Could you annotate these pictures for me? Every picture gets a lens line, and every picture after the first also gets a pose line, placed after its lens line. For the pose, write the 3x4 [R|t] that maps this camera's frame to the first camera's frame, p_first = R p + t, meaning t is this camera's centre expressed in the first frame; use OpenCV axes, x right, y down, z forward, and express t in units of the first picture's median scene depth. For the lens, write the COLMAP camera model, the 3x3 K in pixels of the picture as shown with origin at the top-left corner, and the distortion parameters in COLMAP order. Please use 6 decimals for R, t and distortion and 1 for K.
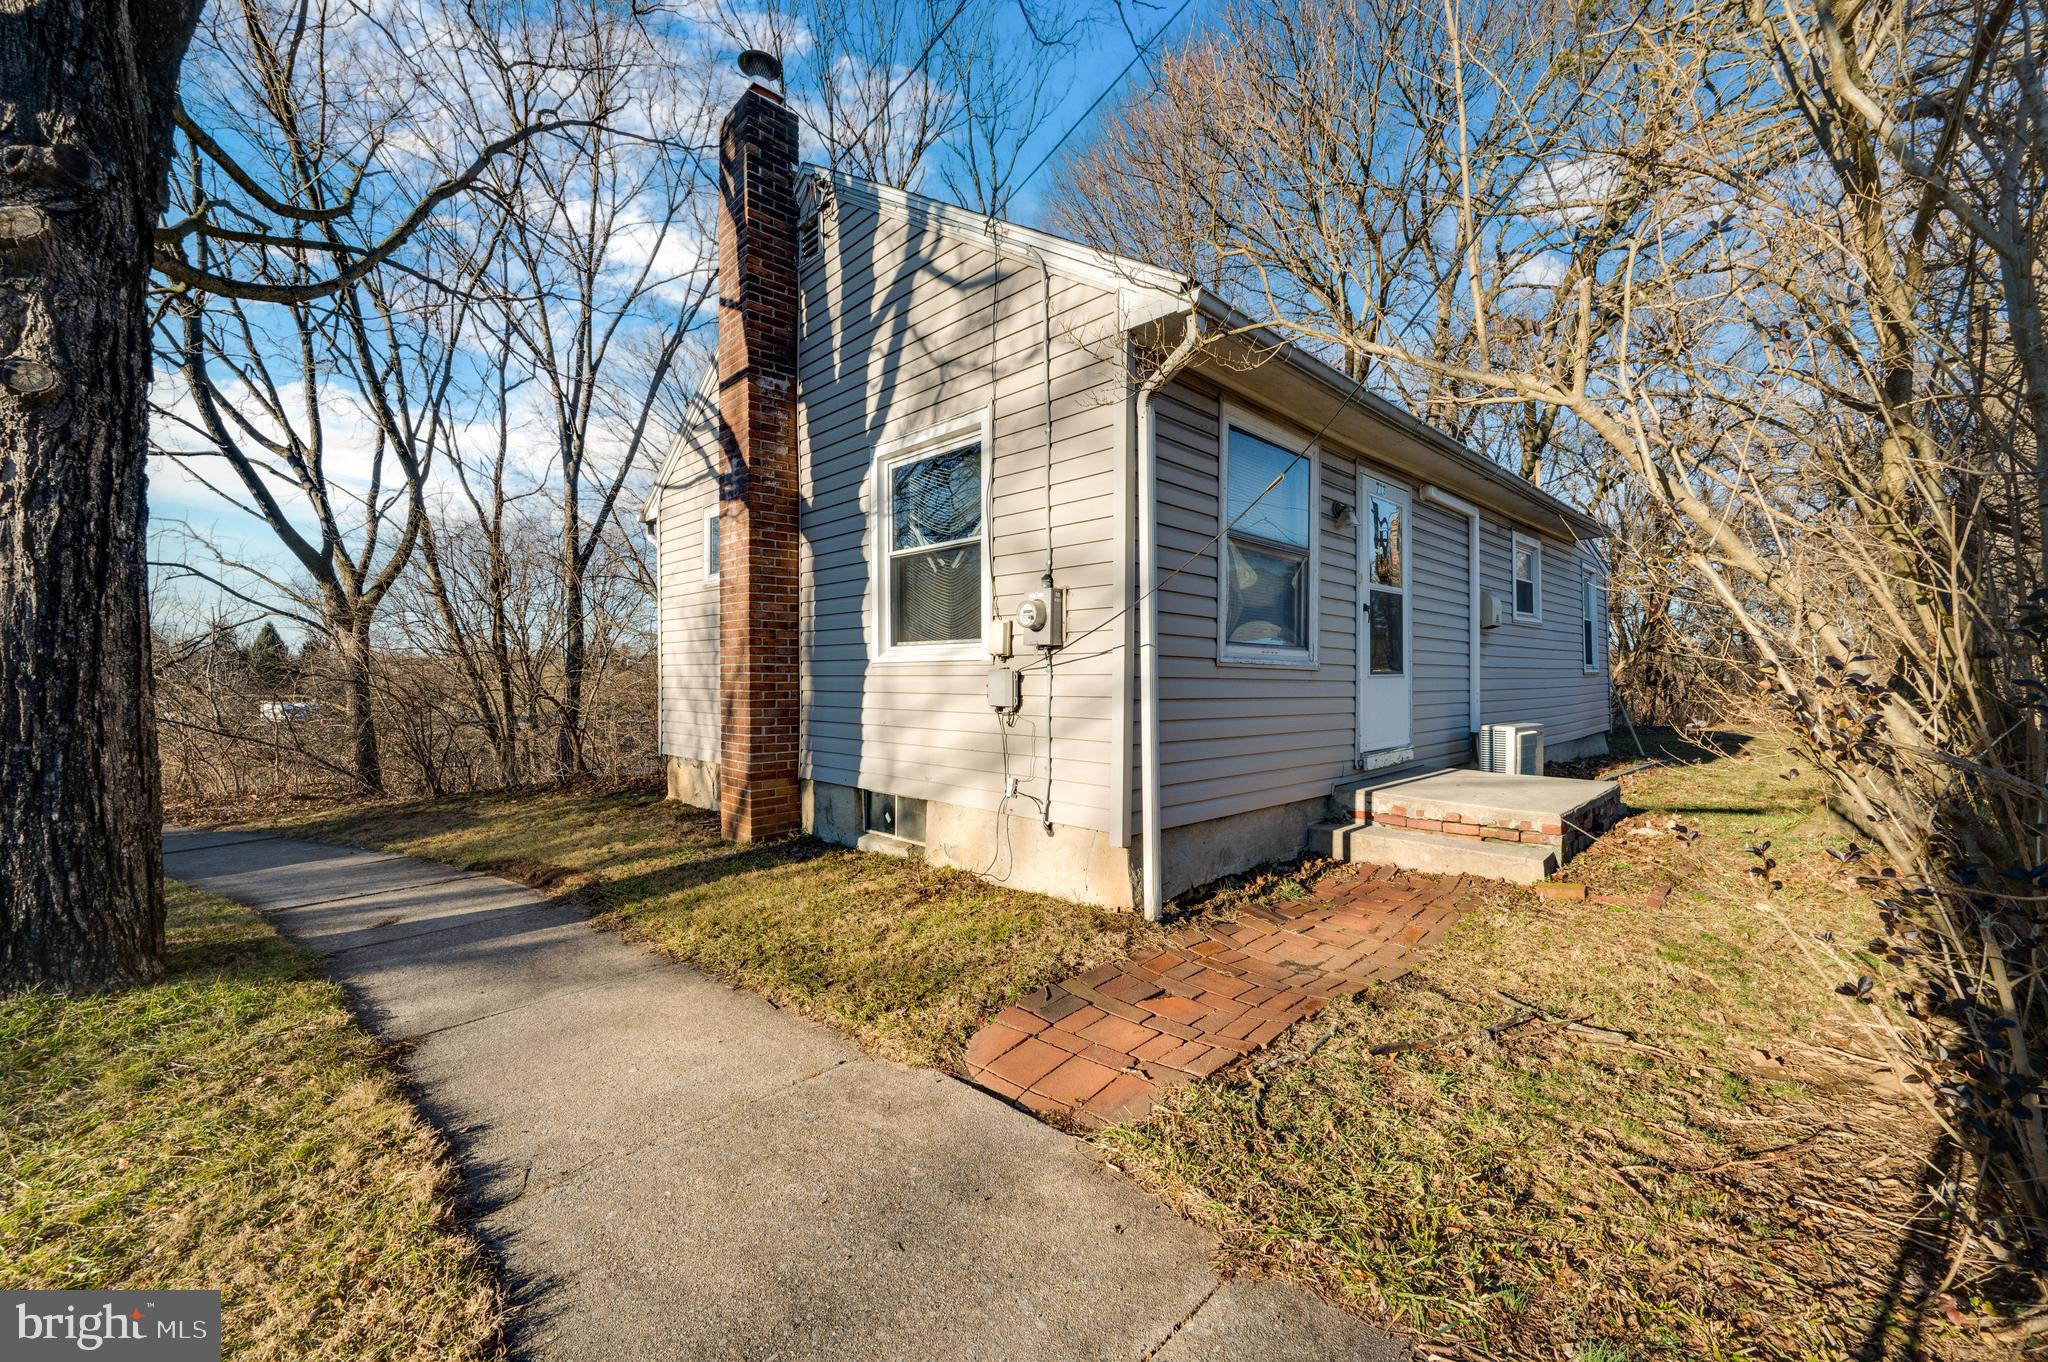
lens RADIAL K [[812.0, 0, 1072.5], [0, 812.0, 686.2], [0, 0, 1]] dist [-0.006084, -0.000038]
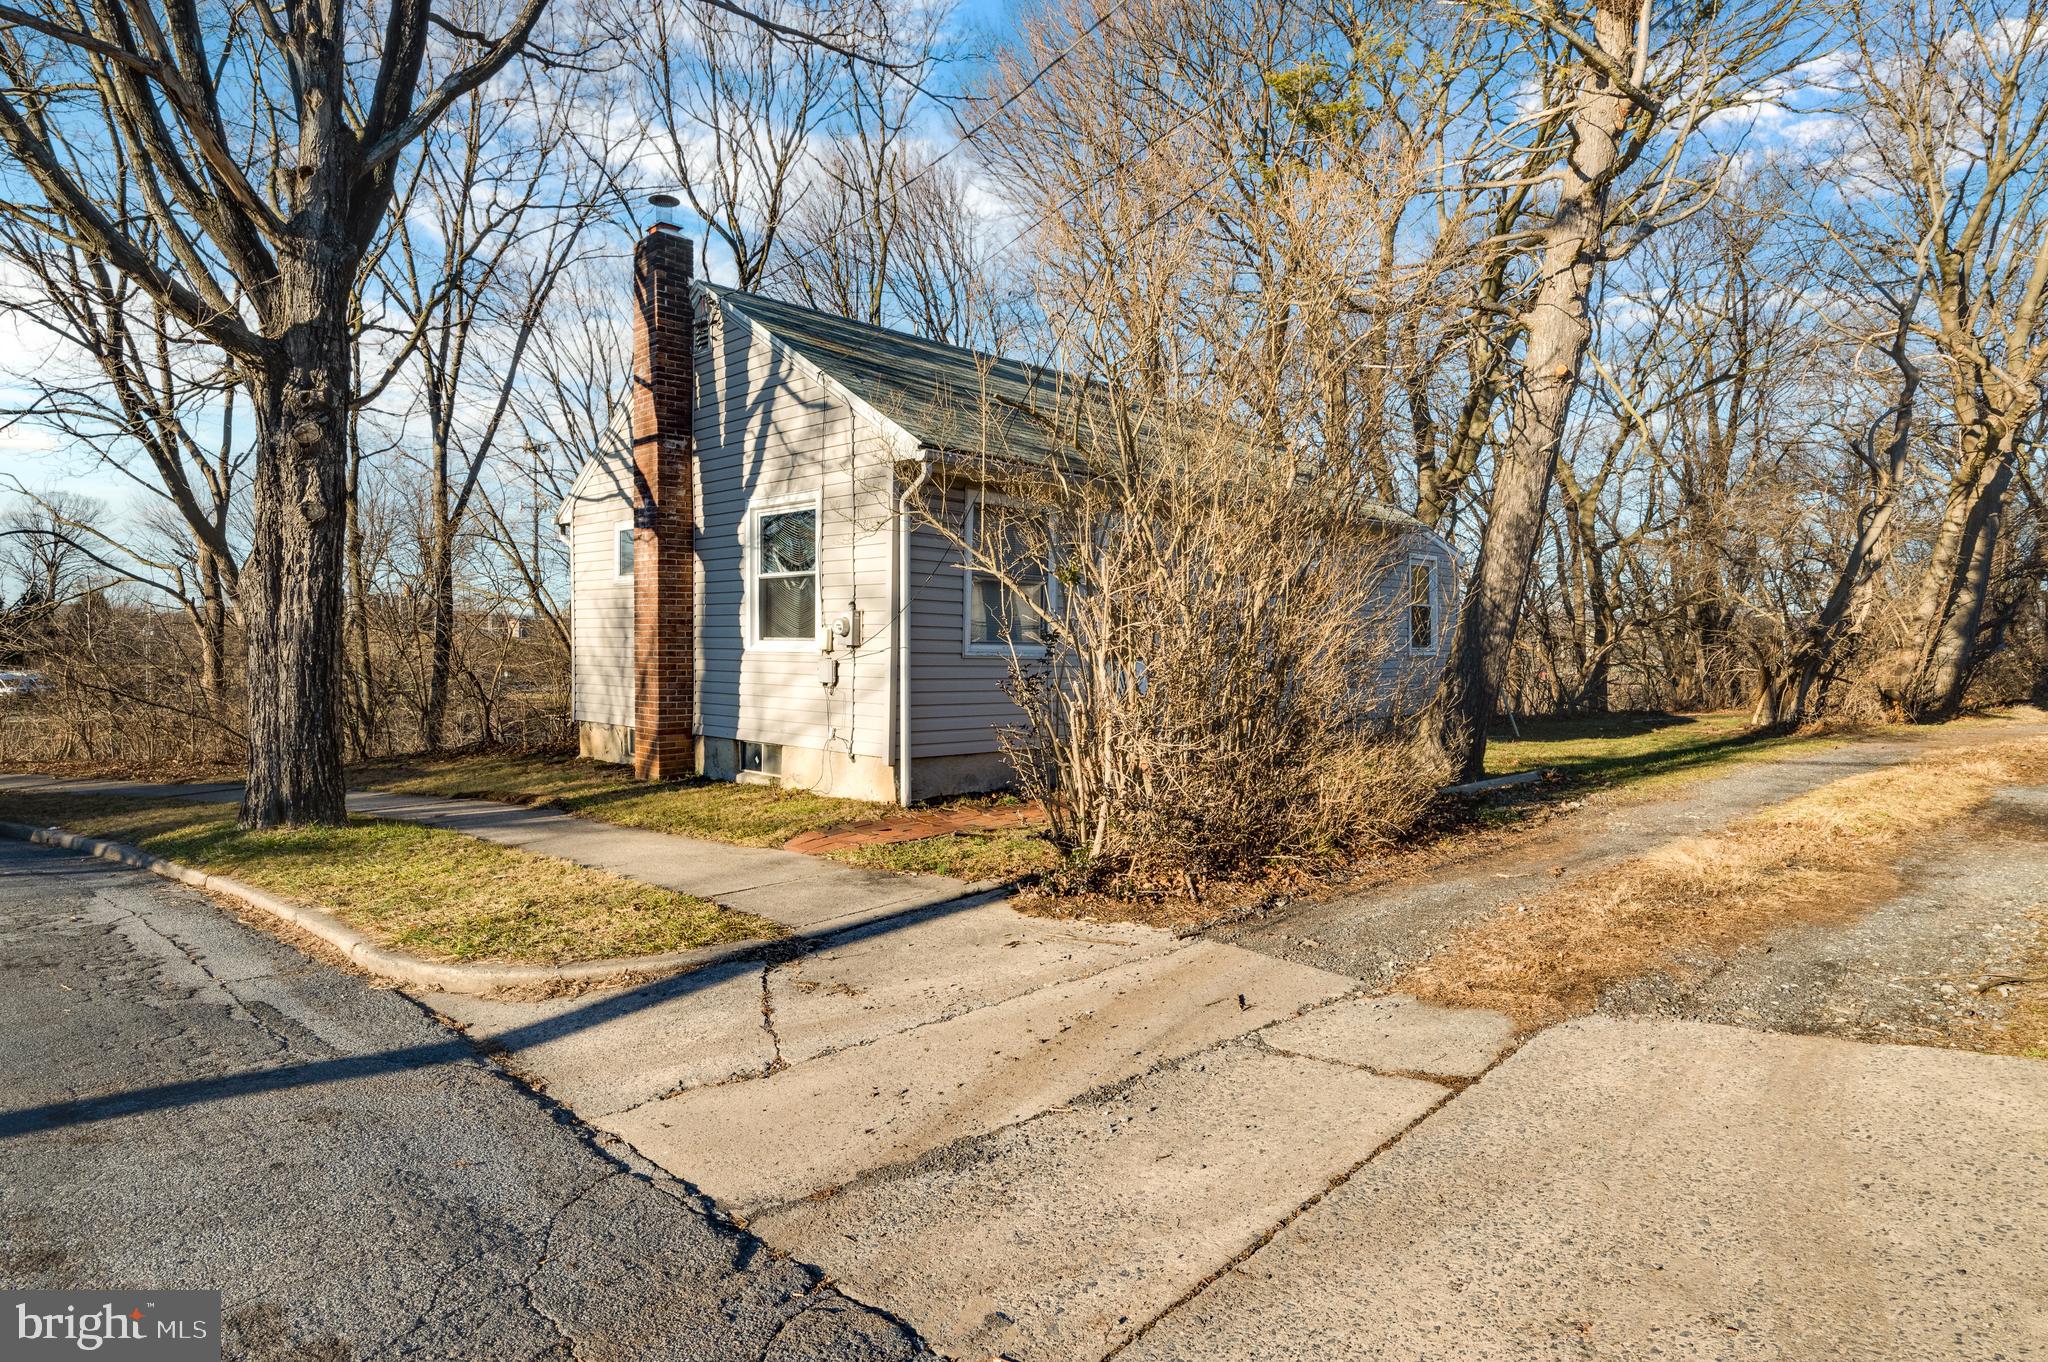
lens RADIAL K [[1084.4, 0, 1017.2], [0, 1084.4, 673.0], [0, 0, 1]] dist [-0.004268, 0.000178]
pose [[0.999912, 0.007692, -0.010788, 0.252404], [-0.007530, 0.999860, 0.014929, -0.022958], [0.010902, -0.014847, 0.999830, -0.909666]]
